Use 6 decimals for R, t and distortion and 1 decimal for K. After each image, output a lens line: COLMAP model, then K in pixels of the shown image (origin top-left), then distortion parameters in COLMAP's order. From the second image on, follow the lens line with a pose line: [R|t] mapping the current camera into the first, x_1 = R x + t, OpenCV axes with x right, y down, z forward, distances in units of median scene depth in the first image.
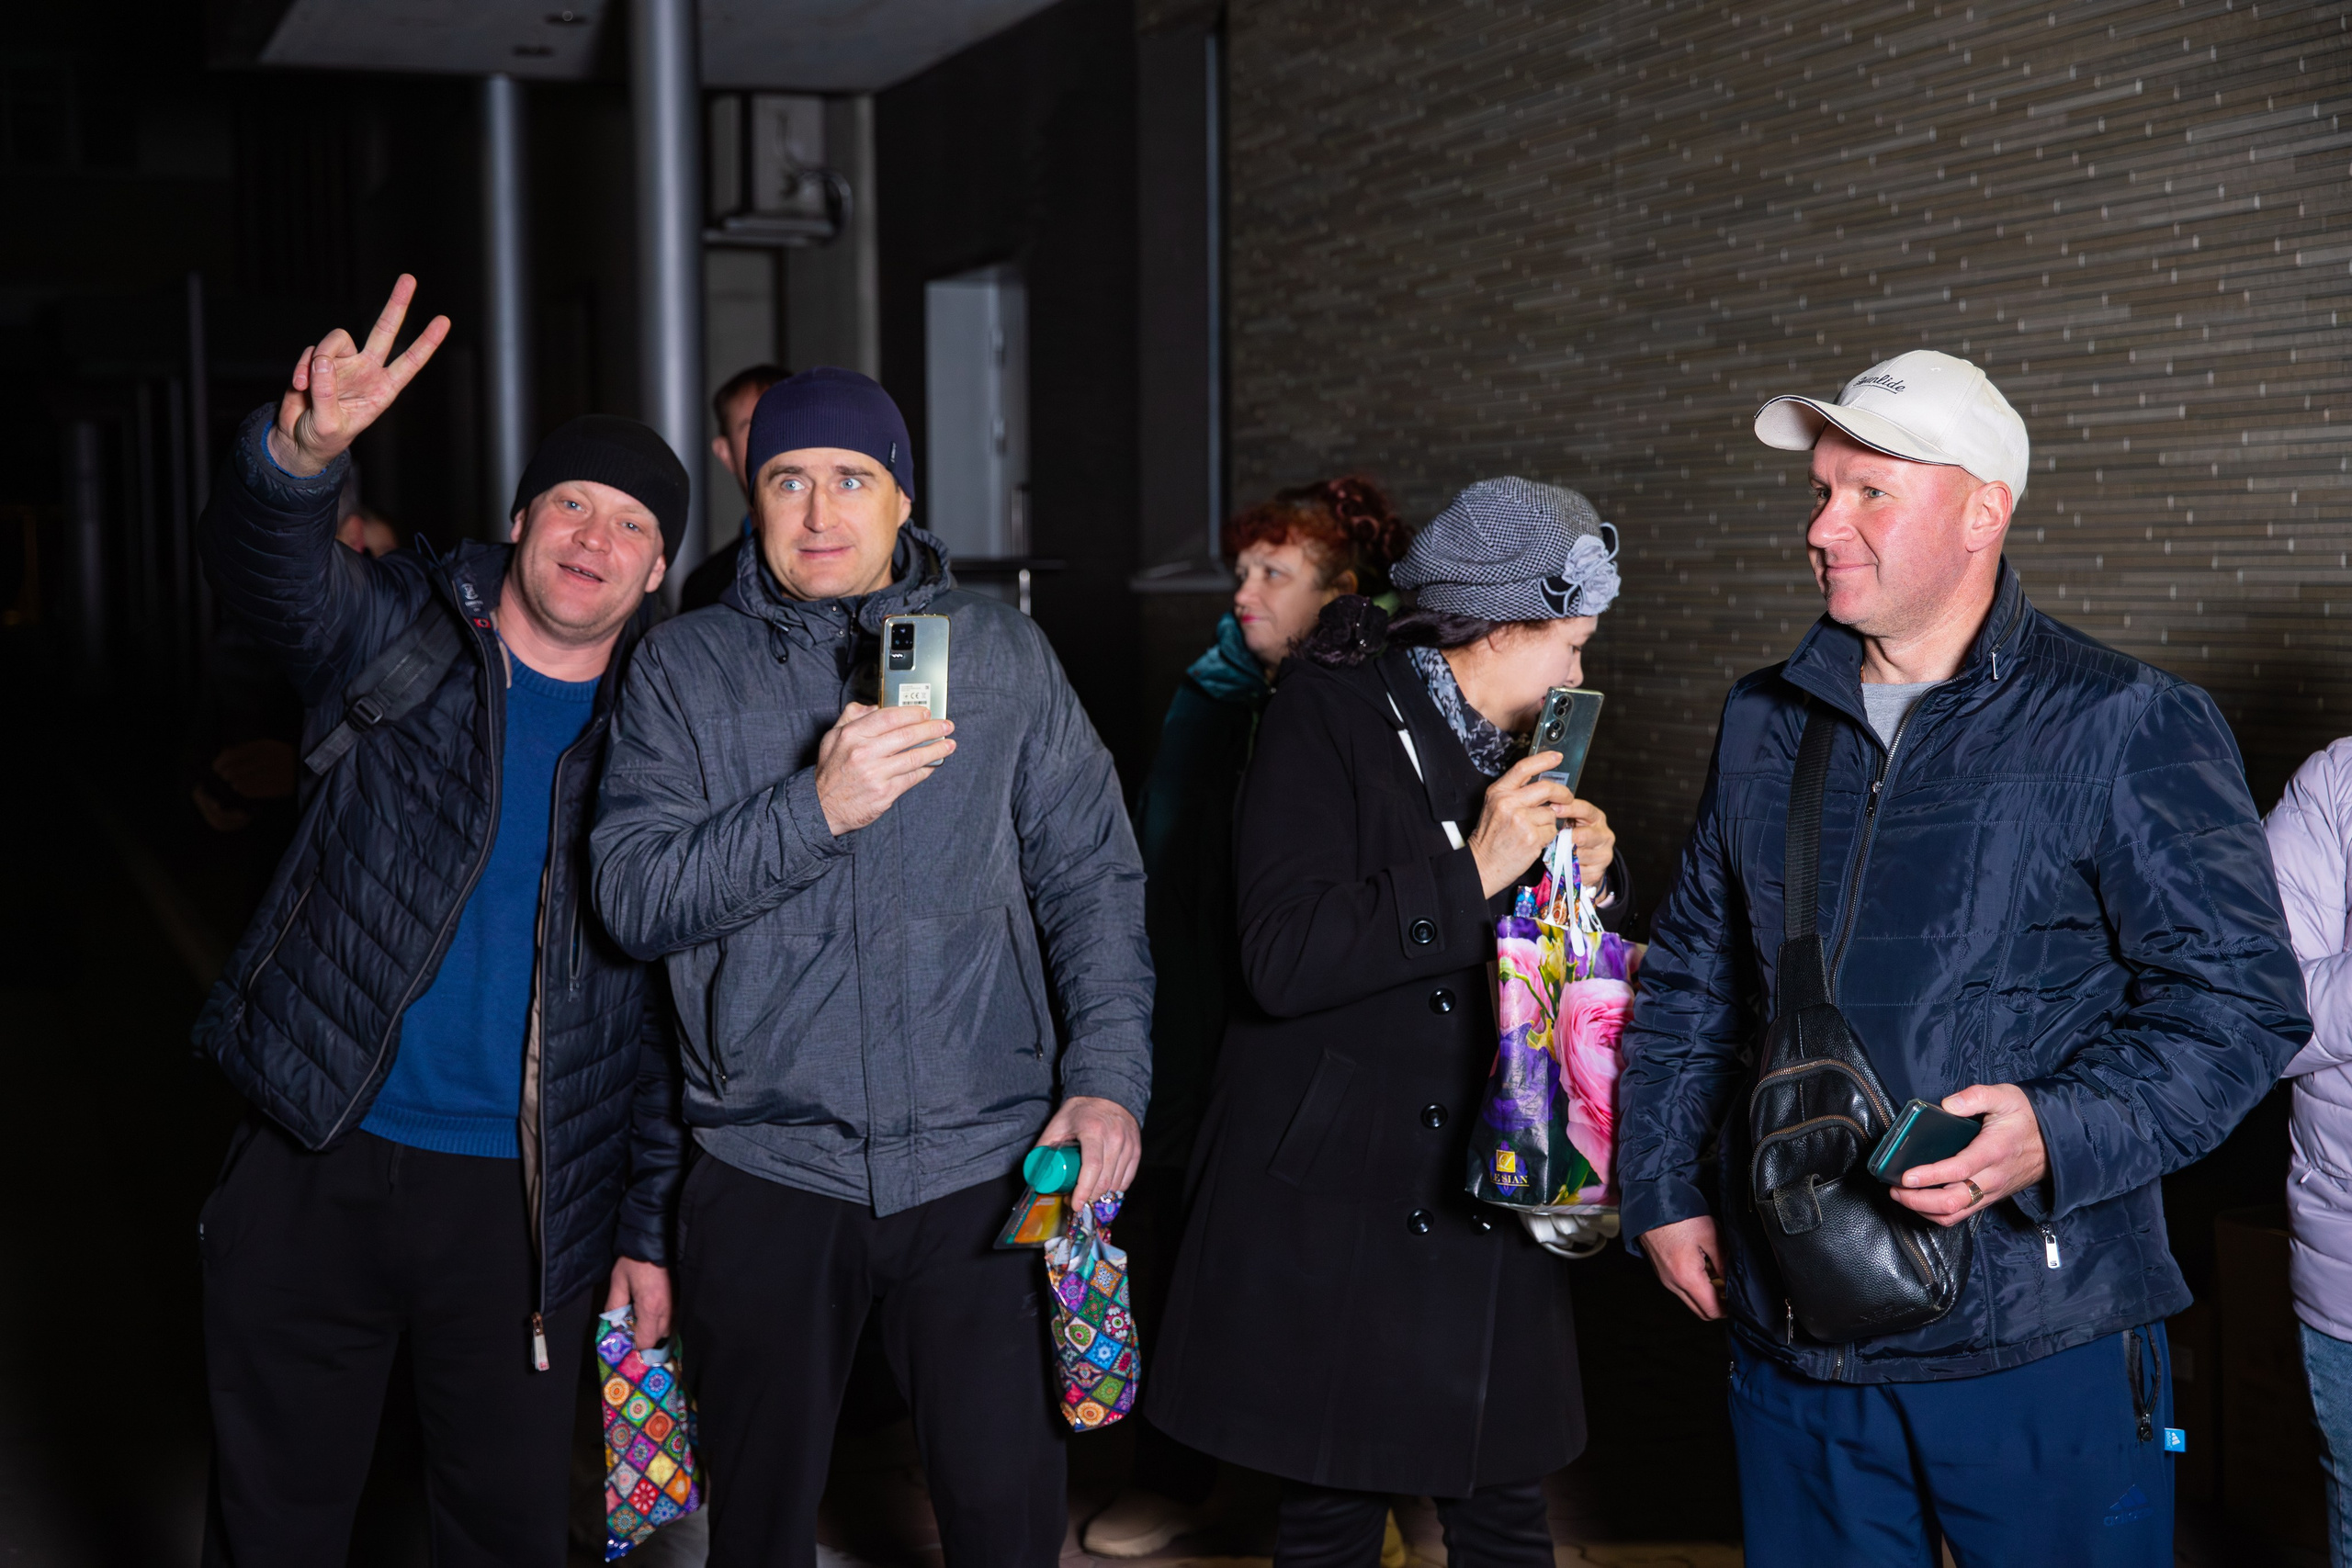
lens RADIAL K [[3293.8, 0, 1183.0], [0, 3293.8, 796.4], [0, 0, 1]] dist [0.149525, 0.000000]
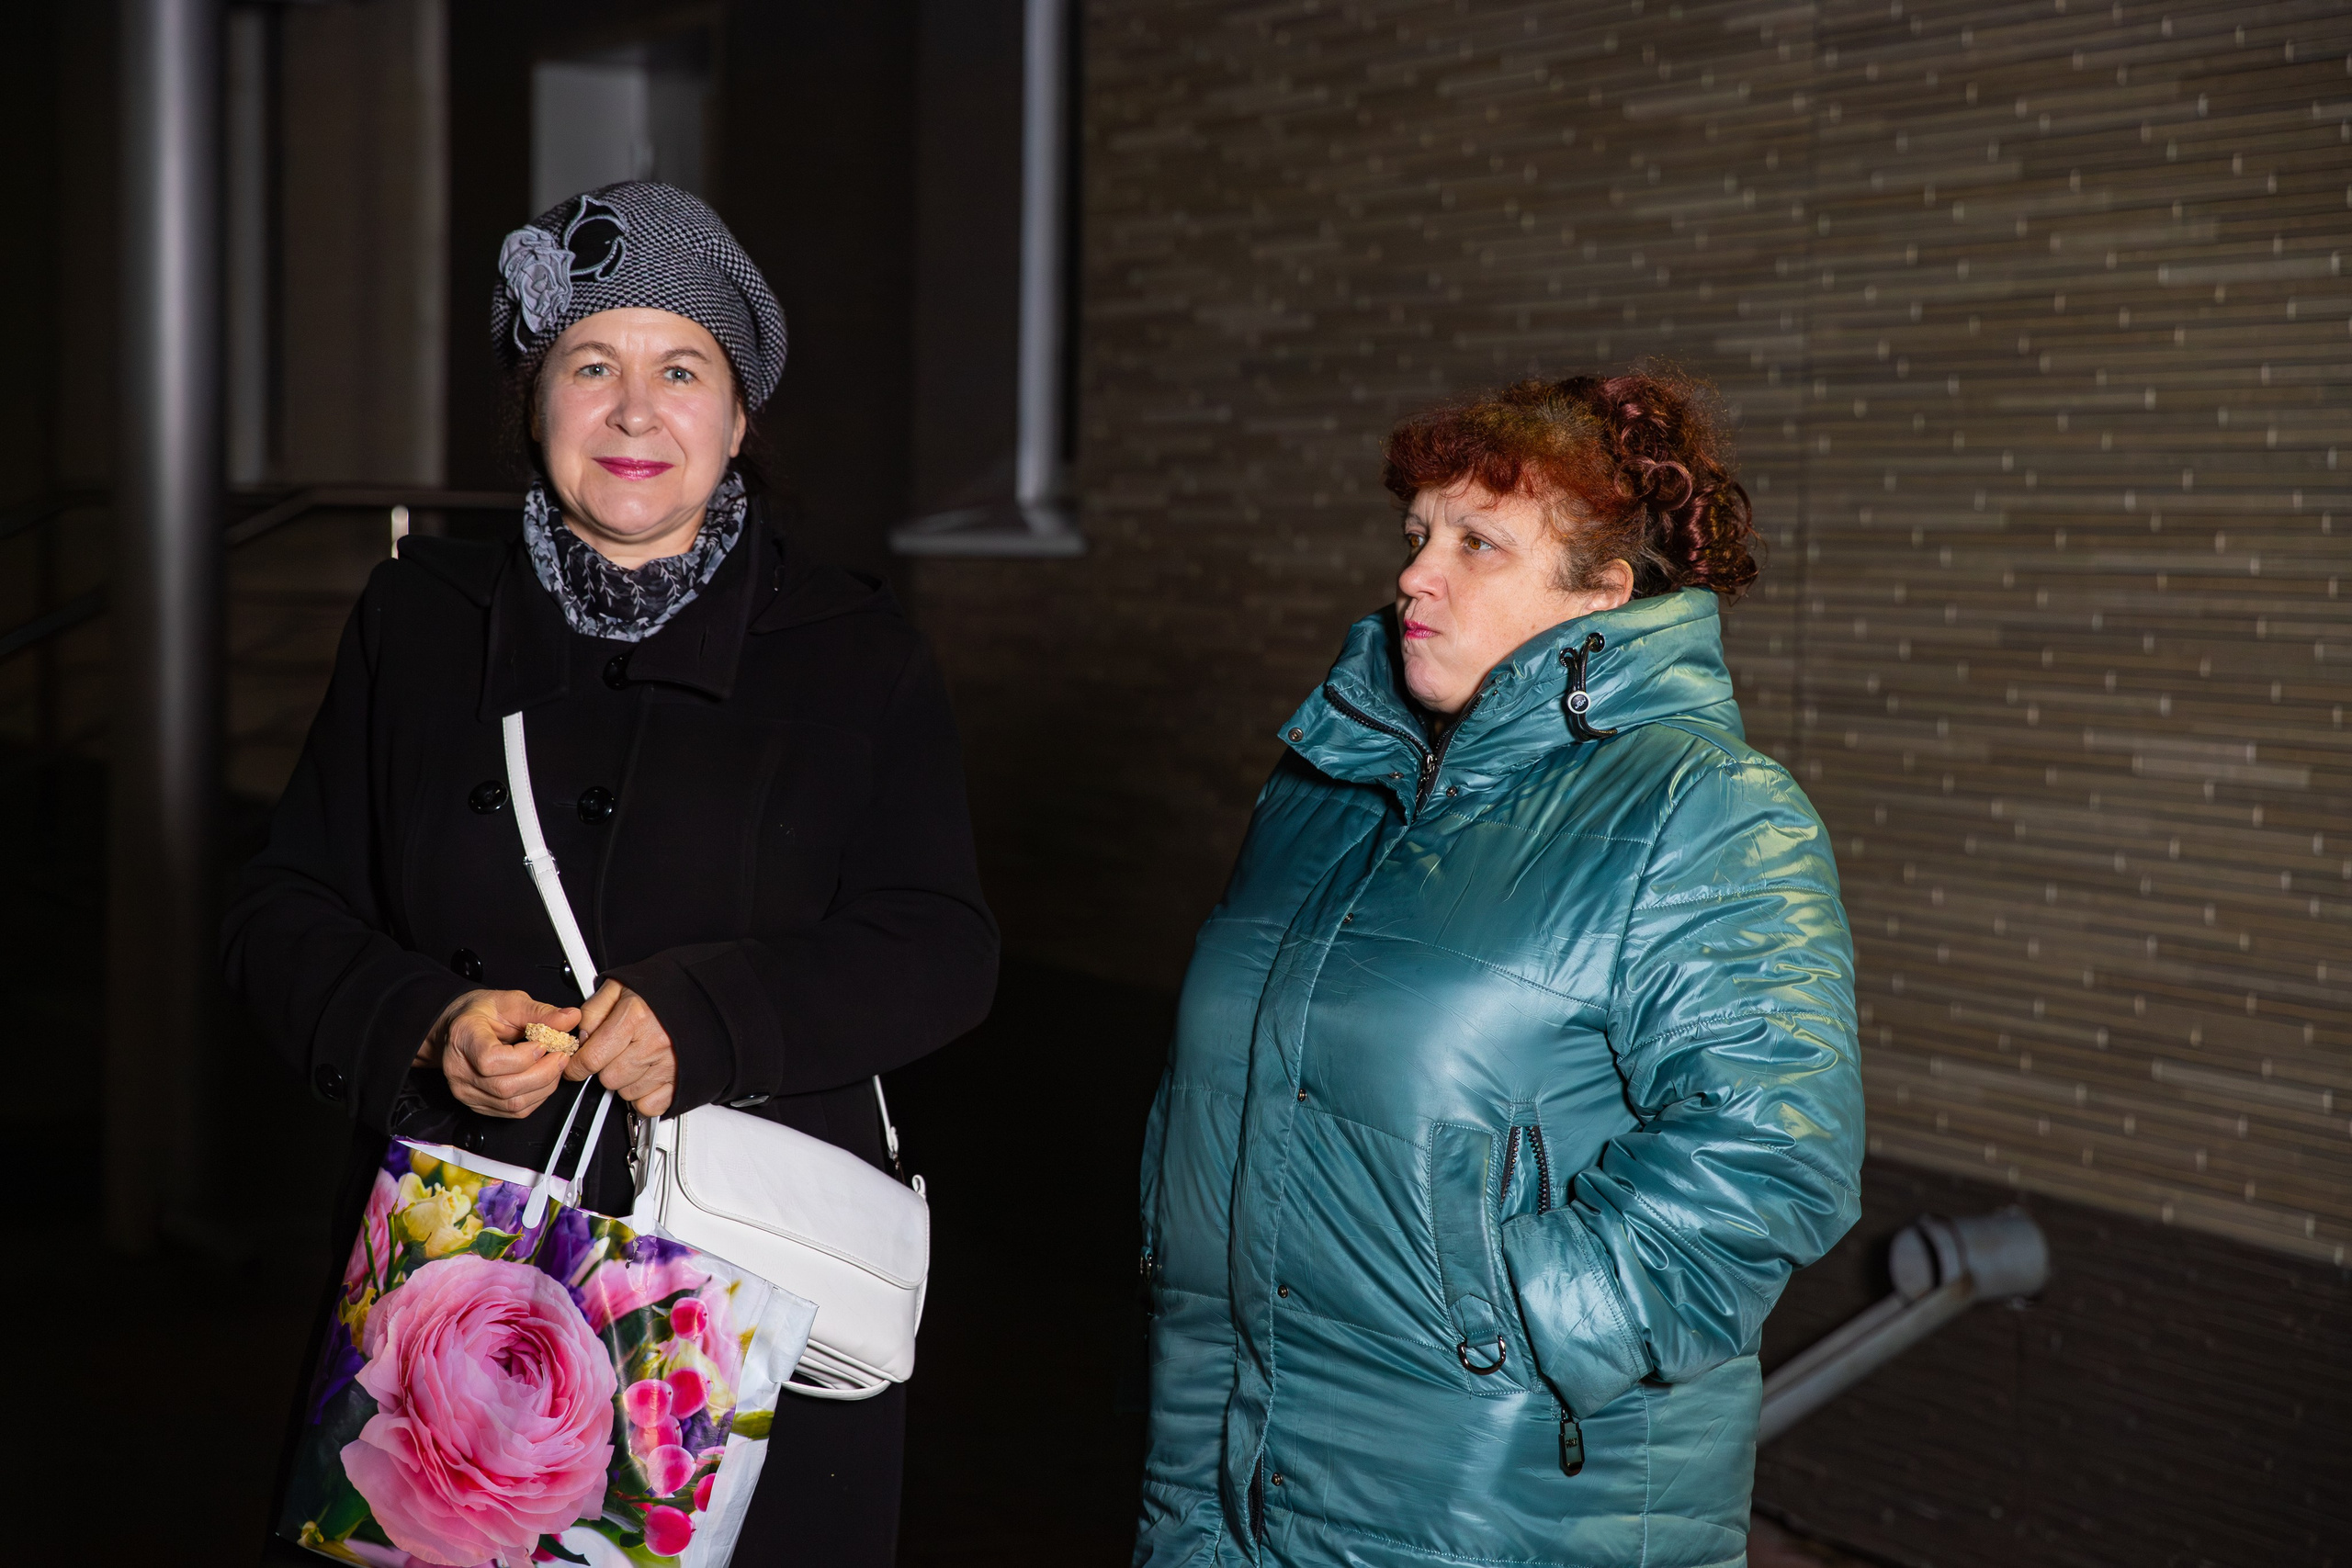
lens RADIAL K [[3903.5, 0, 1172.6], [0, 3903.5, 785.9], [0, 0, 1]] dist [0.210581, 0.000000]
pose [[0.987253, 0.013321, 0.158602, -0.101164], [-0.013521, 0.999909, 0.000178, -0.021372], [-0.158585, -0.002320, 0.987343, 0.292921]]
